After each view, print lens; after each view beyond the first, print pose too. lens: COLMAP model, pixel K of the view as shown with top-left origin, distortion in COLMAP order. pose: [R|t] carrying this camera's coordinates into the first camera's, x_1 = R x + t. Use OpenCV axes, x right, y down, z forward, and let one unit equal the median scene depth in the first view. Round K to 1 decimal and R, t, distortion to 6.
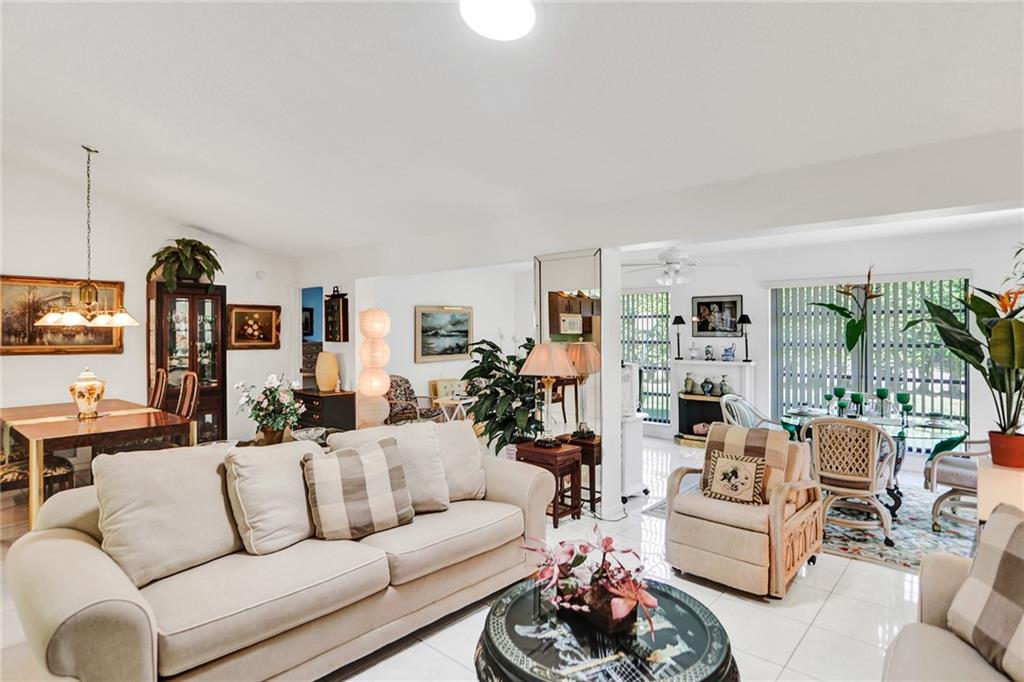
lens RADIAL K [[543.8, 0, 506.3], [0, 543.8, 329.6], [0, 0, 1]] dist [-0.050605, 0.032614]
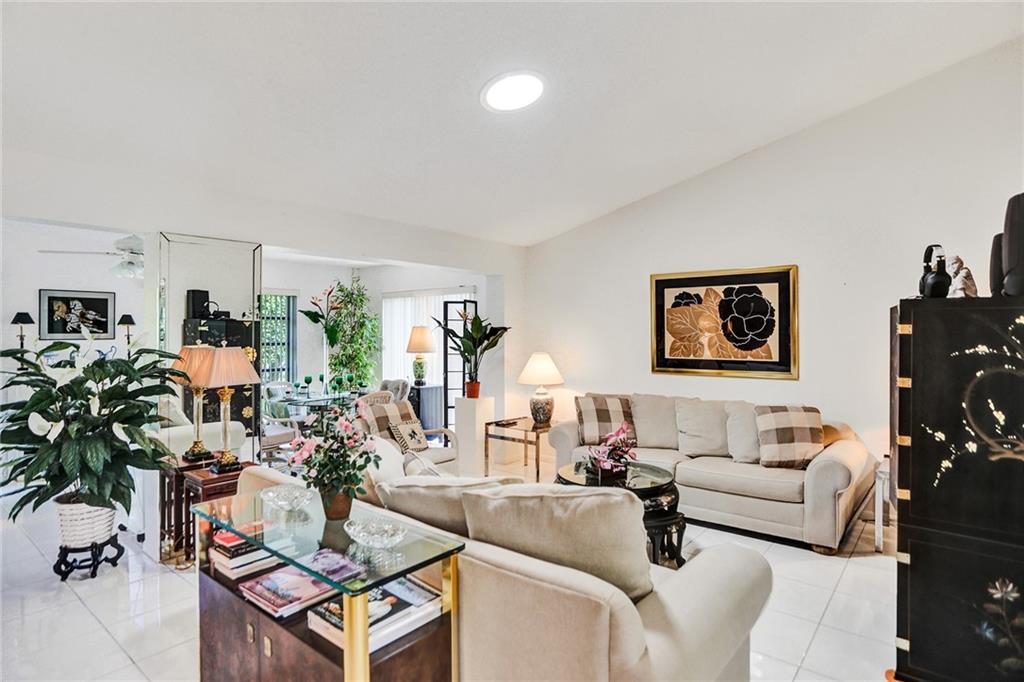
lens RADIAL K [[543.8, 0, 506.3], [0, 543.8, 329.6], [0, 0, 1]] dist [-0.050605, 0.032614]
pose [[-0.045028, 0.008273, 0.998951, -0.464918], [-0.001717, 0.999964, -0.008358, 0.003546], [-0.998984, -0.002092, -0.045012, 0.371290]]
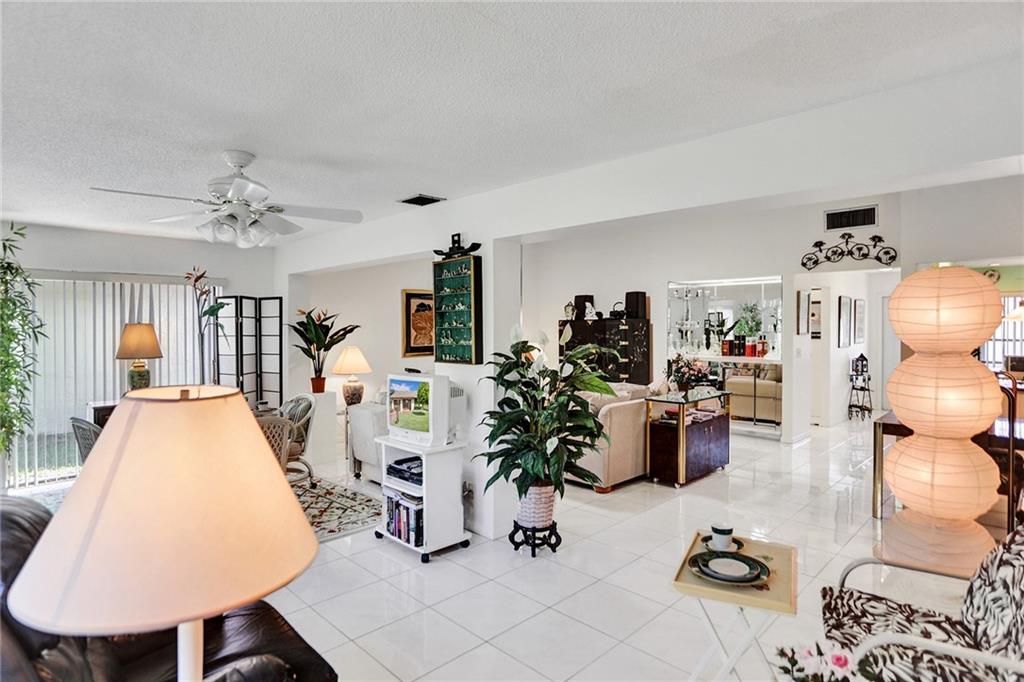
lens RADIAL K [[543.8, 0, 506.3], [0, 543.8, 329.6], [0, 0, 1]] dist [-0.050605, 0.032614]
pose [[-0.998275, 0.005054, 0.058495, 0.033535], [0.005384, 0.999971, 0.005476, -0.002907], [-0.058466, 0.005782, -0.998273, 1.252077]]
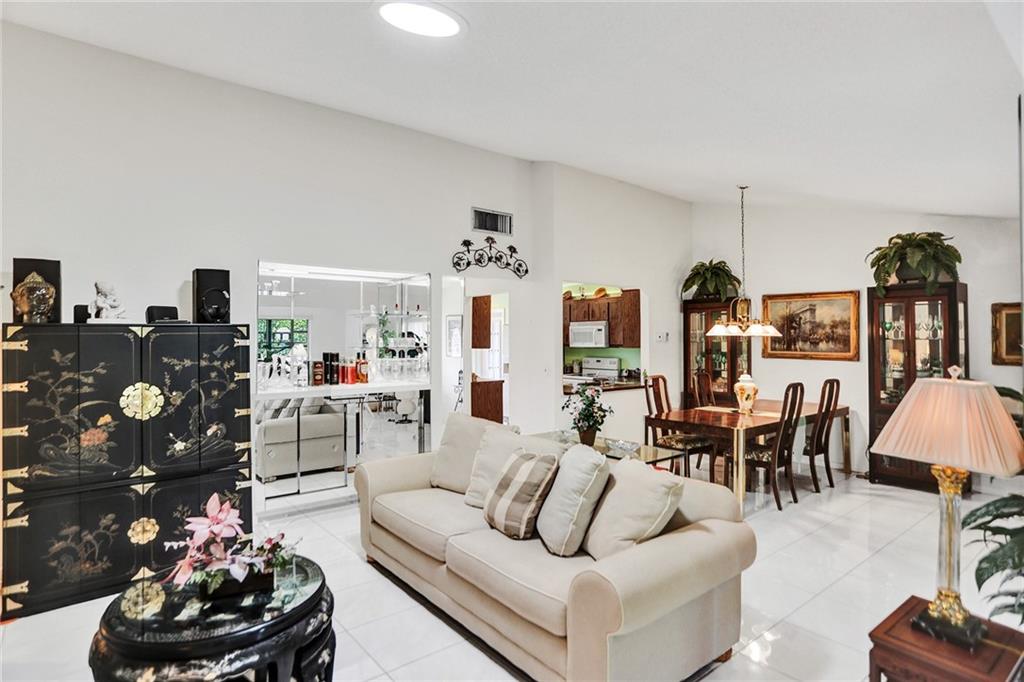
lens RADIAL K [[543.8, 0, 506.3], [0, 543.8, 329.6], [0, 0, 1]] dist [-0.050605, 0.032614]
pose [[-0.165924, -0.012369, -0.986061, 0.336021], [0.004673, 0.999900, -0.013329, -0.004445], [0.986127, -0.006819, -0.165850, 0.454313]]
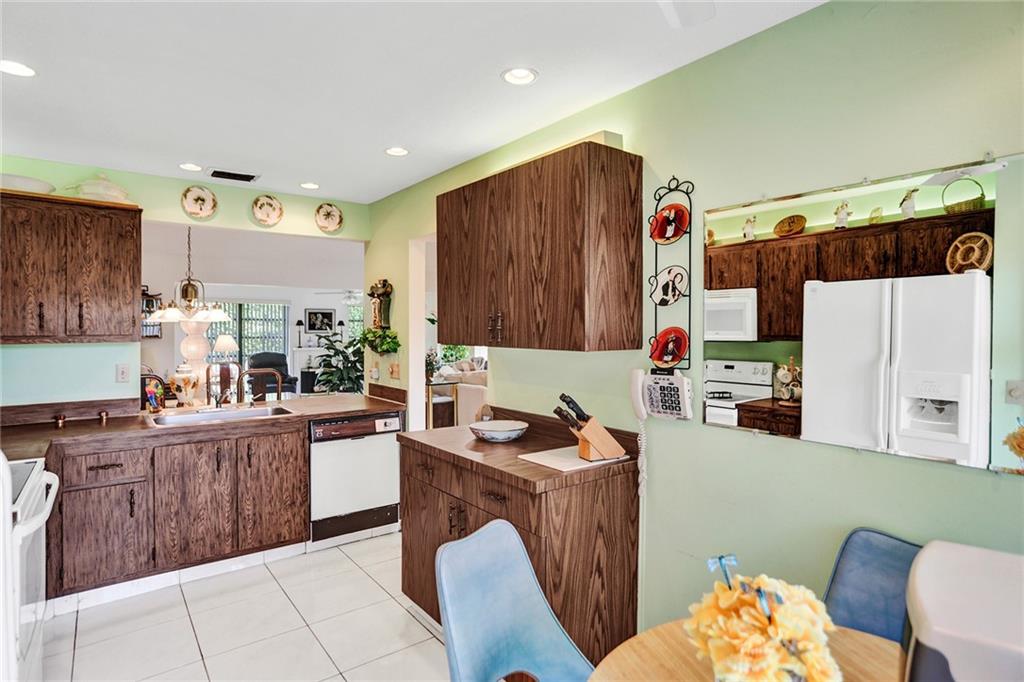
lens RADIAL K [[543.8, 0, 506.3], [0, 543.8, 329.6], [0, 0, 1]] dist [-0.050605, 0.032614]
pose [[0.188092, 0.003125, 0.982146, -1.150646], [-0.002079, 0.999994, -0.002784, 0.005592], [-0.982149, -0.001518, 0.188097, 0.112602]]
